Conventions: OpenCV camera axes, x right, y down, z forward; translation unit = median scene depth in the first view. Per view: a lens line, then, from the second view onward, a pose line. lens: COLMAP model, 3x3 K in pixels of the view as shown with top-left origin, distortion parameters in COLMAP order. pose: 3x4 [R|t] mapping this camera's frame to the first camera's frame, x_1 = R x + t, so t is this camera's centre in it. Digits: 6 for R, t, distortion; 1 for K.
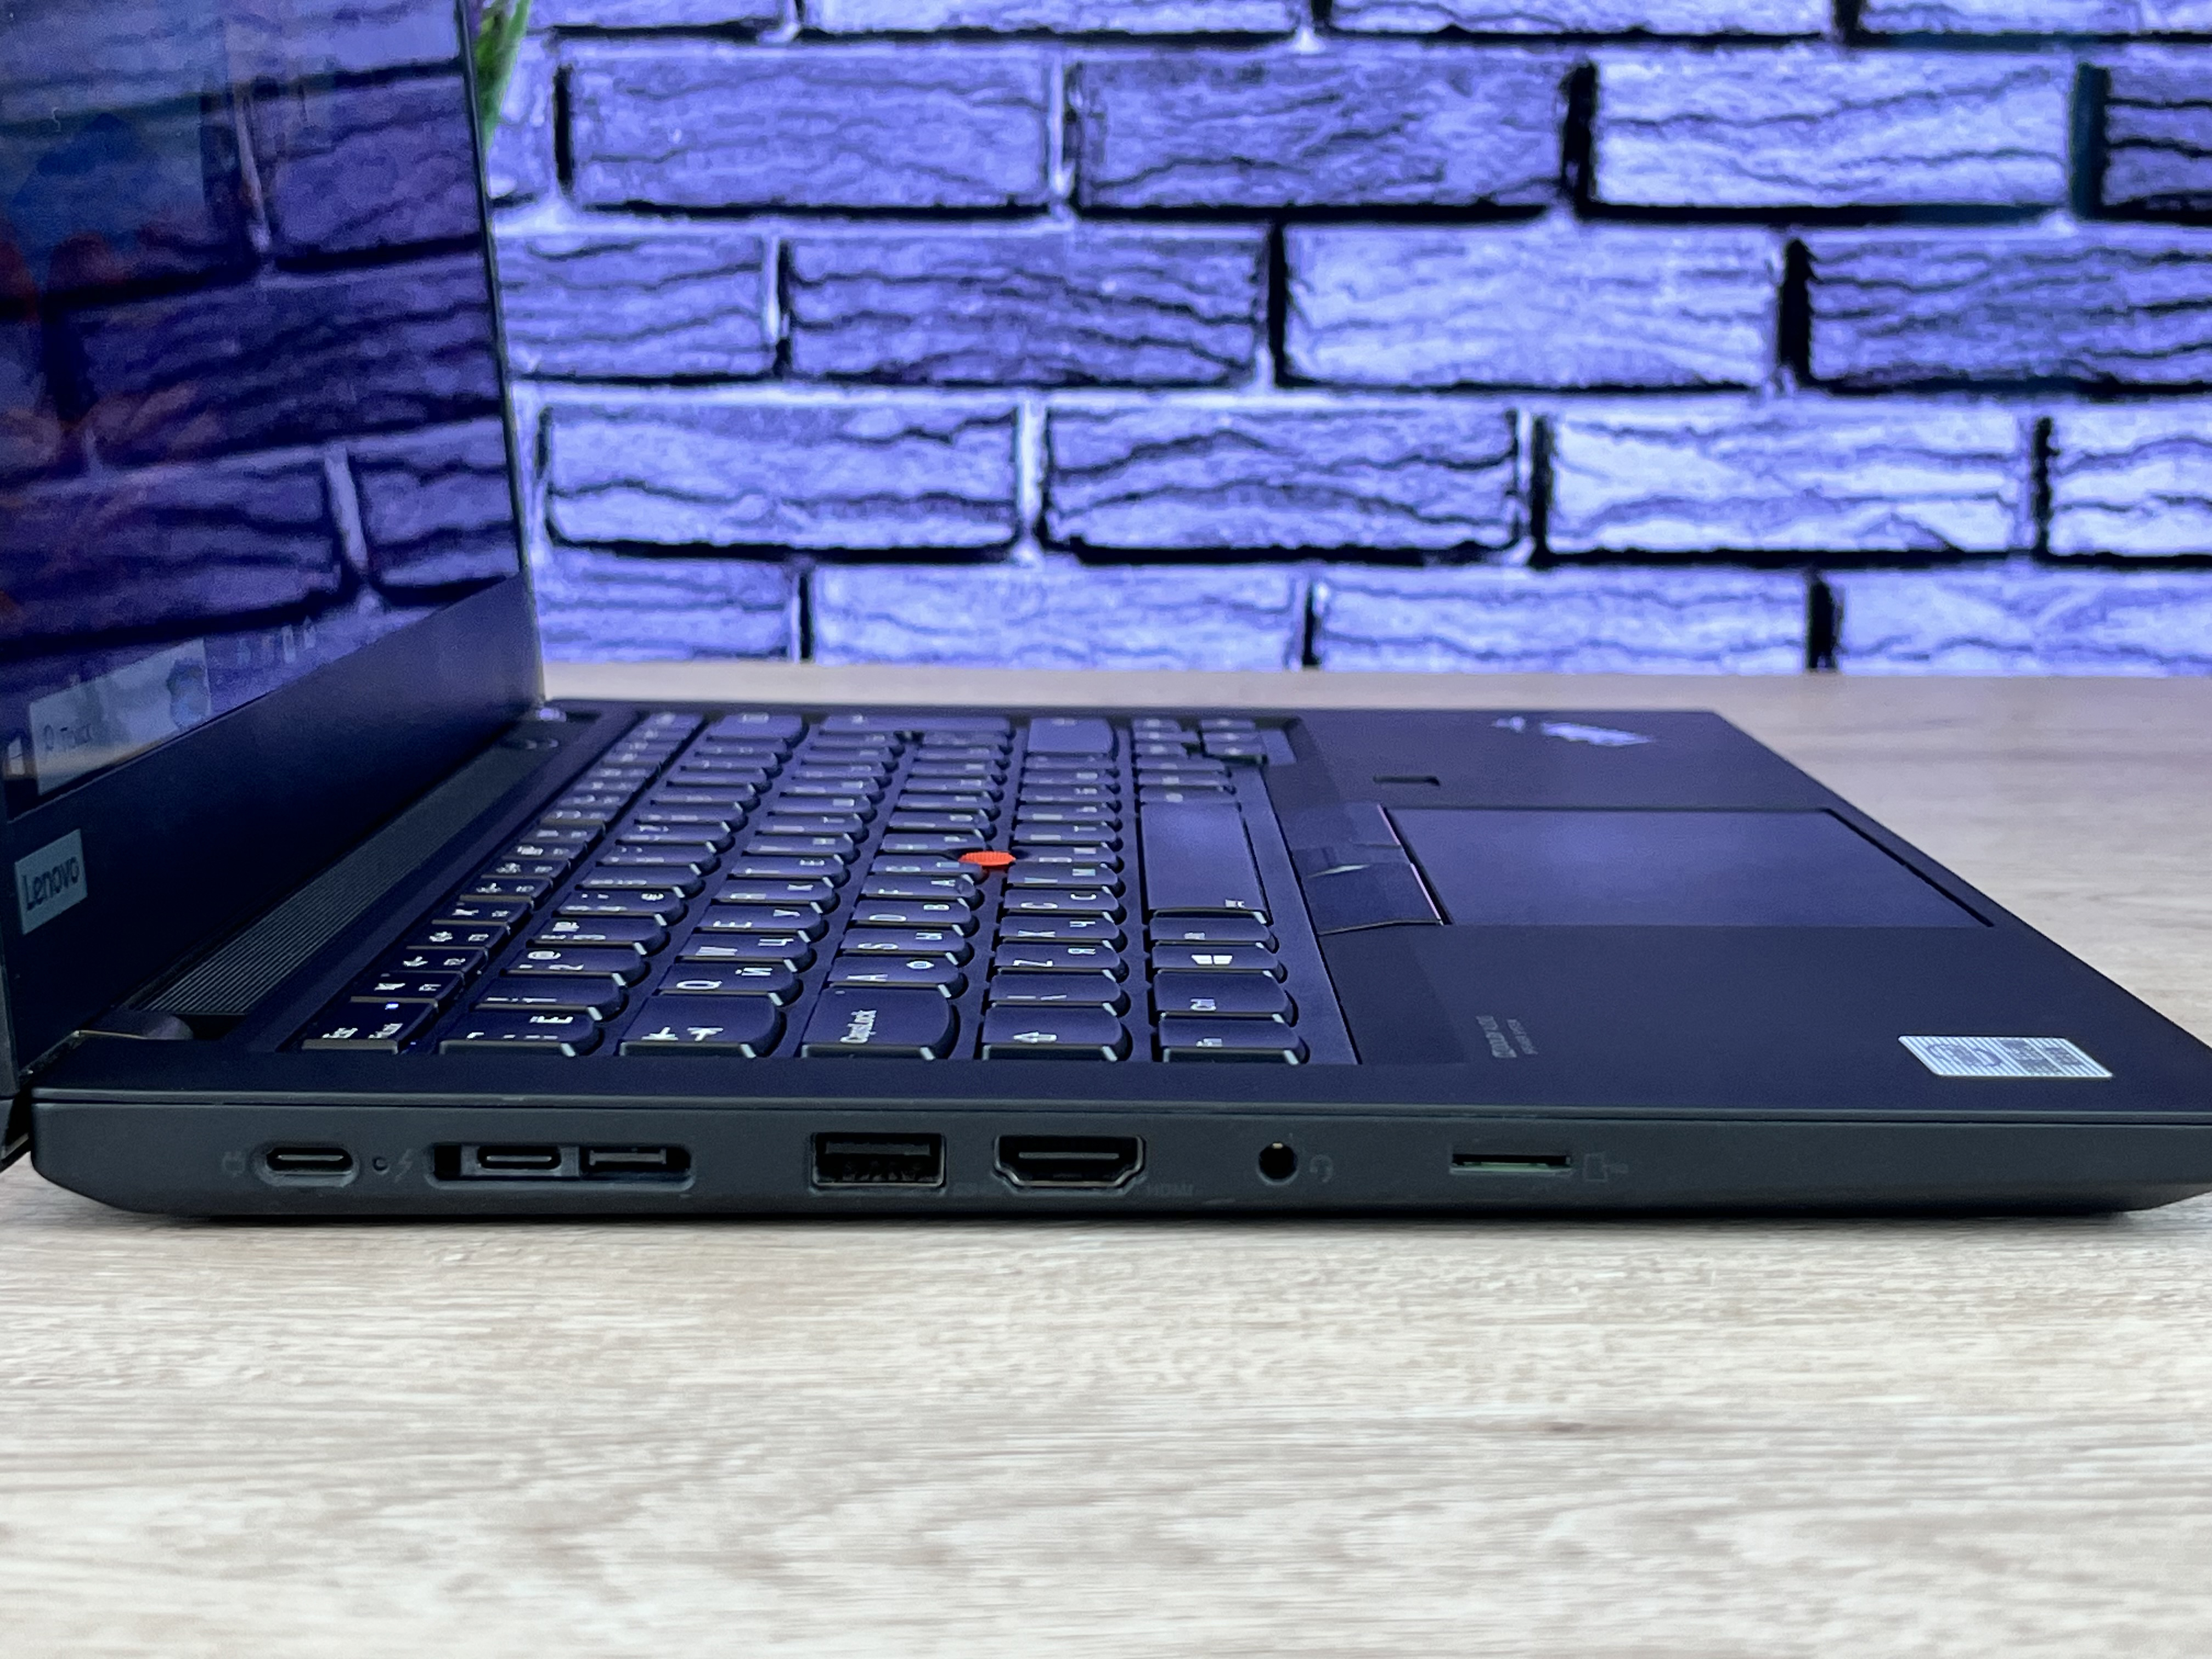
lens RADIAL K [[3338.4, 0, 1105.8], [0, 3338.4, 831.8], [0, 0, 1]] dist [0.126778, -0.518002]
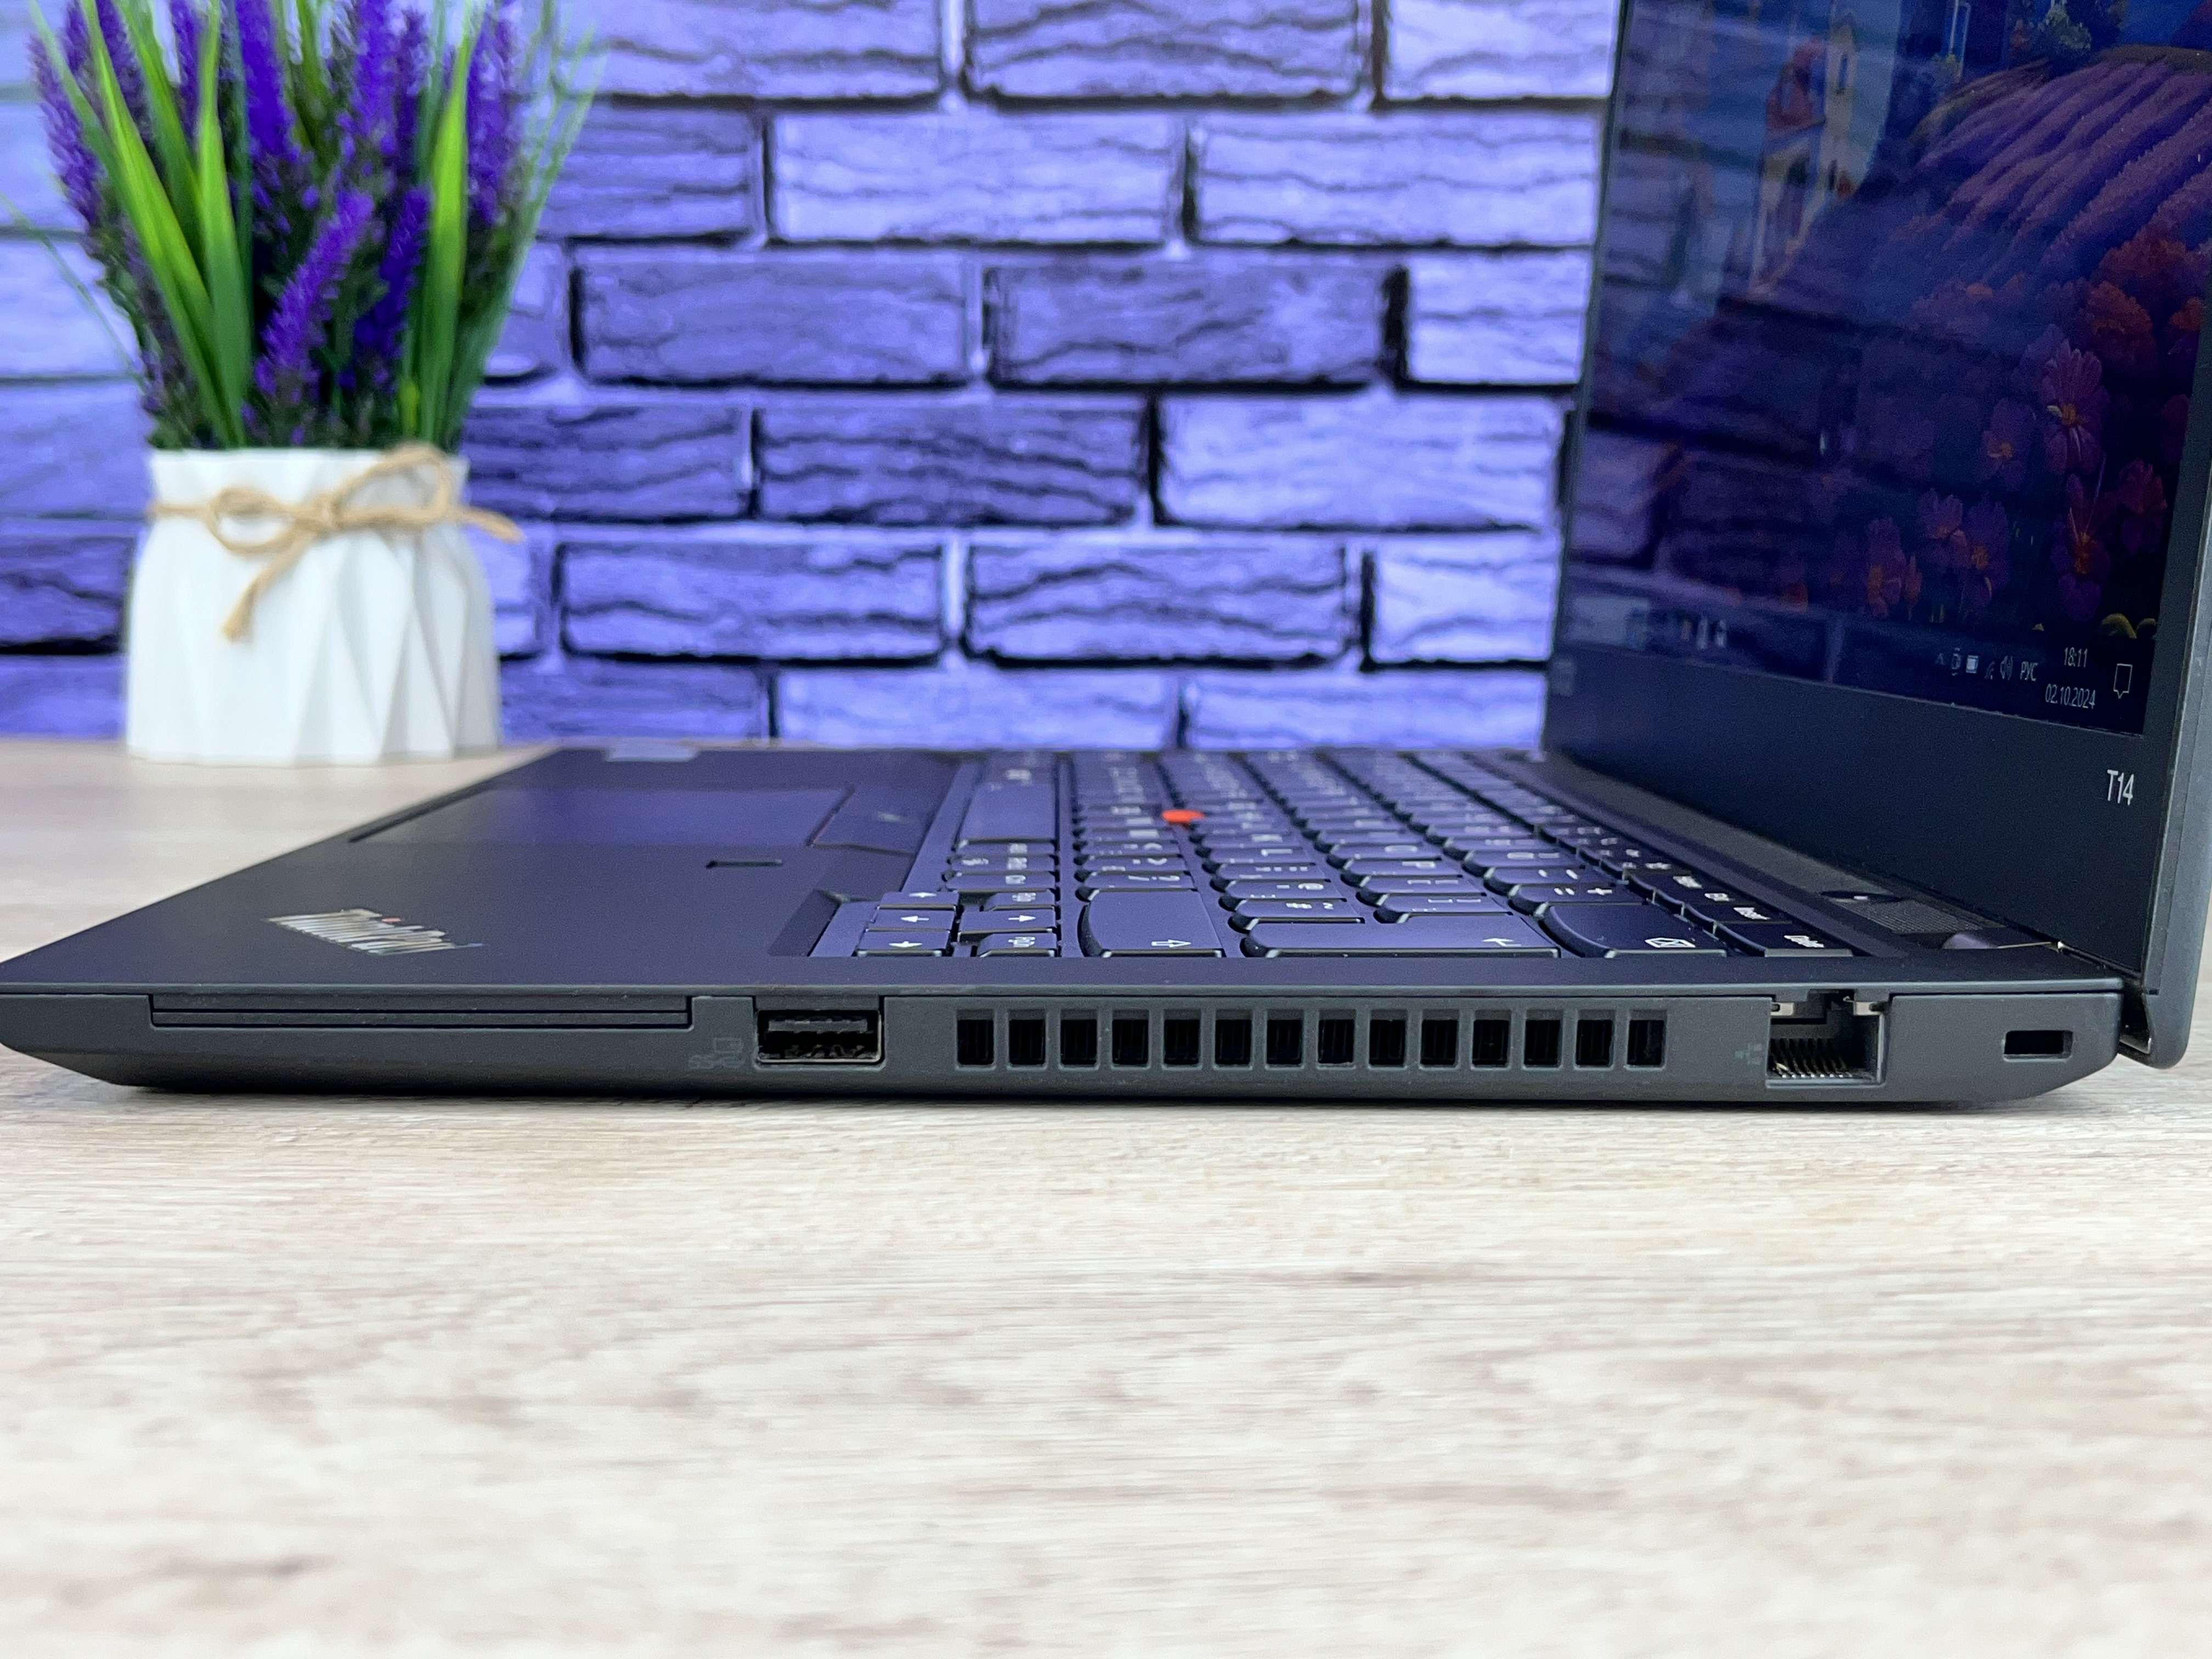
lens RADIAL K [[2485.9, 0, 1110.4], [0, 2485.9, 829.4], [0, 0, 1]] dist [0.103096, -0.381339]
pose [[0.999781, -0.000396, 0.020939, 0.015885], [0.001504, 0.998598, -0.052915, 0.028170], [-0.020889, 0.052935, 0.998379, 0.088084]]
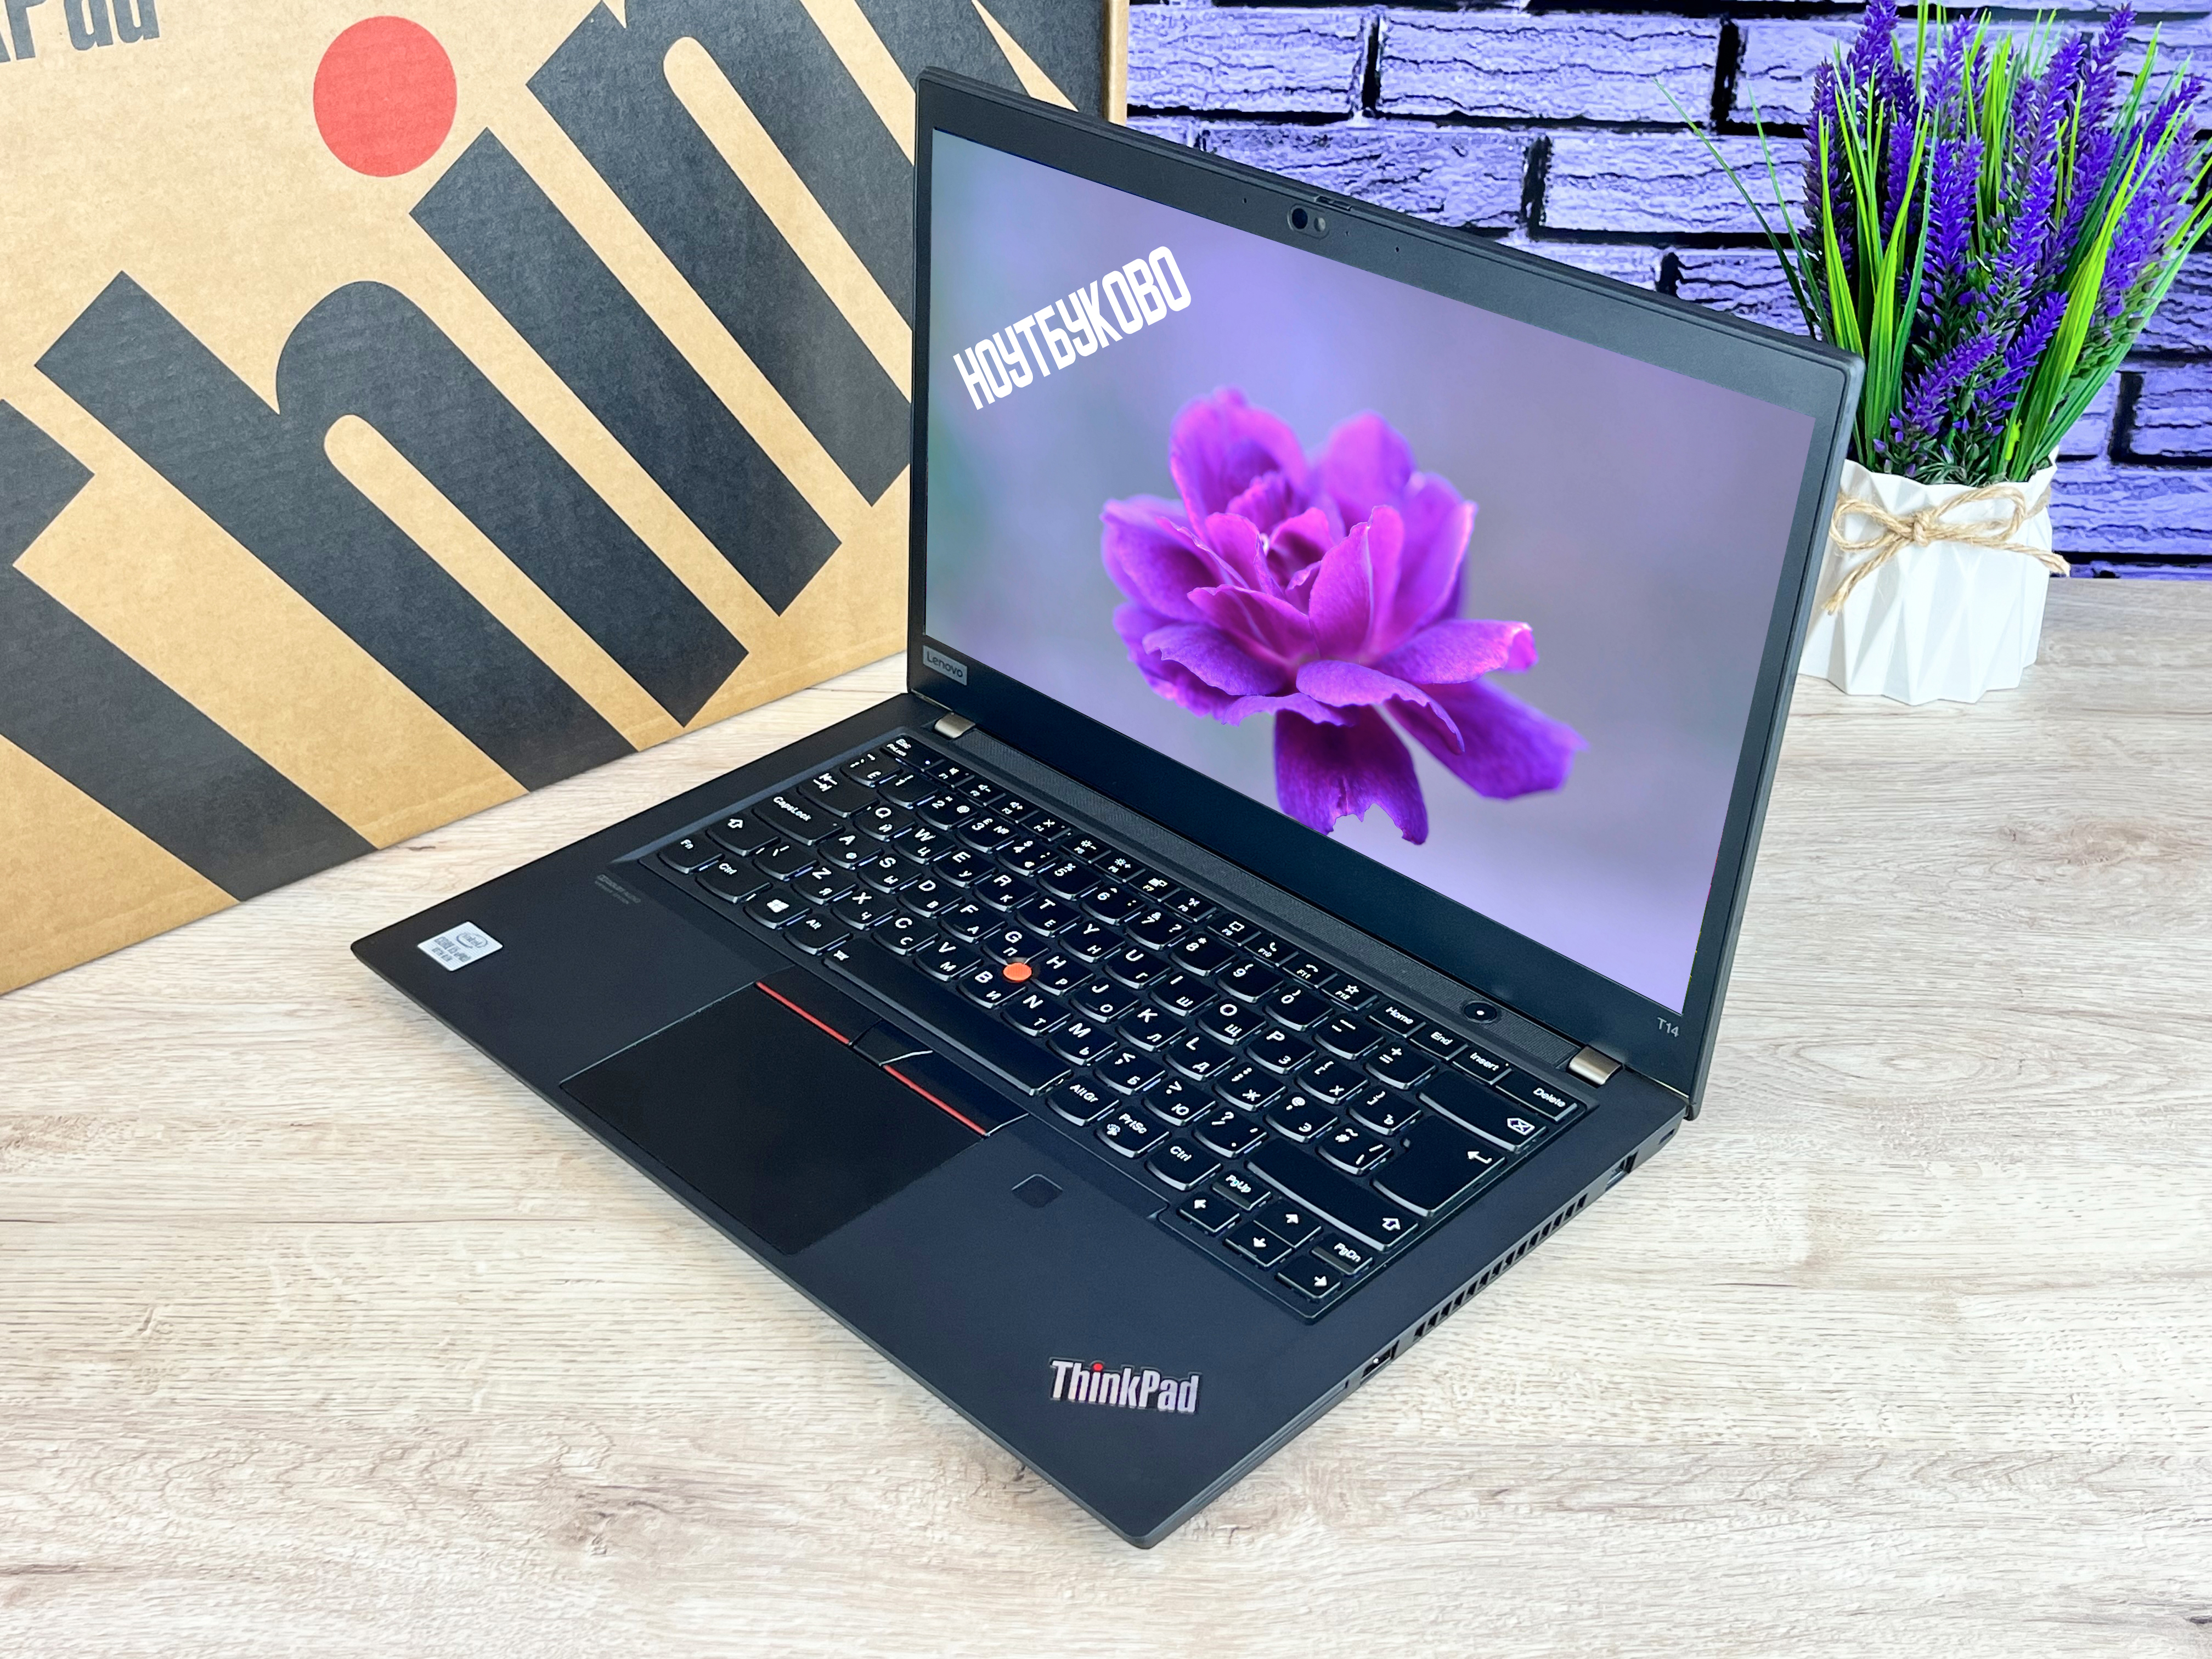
lens RADIAL K [[2503.0, 0, 1103.0], [0, 2503.0, 824.1], [0, 0, 1]] dist [0.018522, 0.002072]
pose [[0.999735, 0.005921, 0.022268, -0.076942], [-0.014134, 0.920829, 0.389711, -0.381080], [-0.018197, -0.389922, 0.920668, -0.145566]]
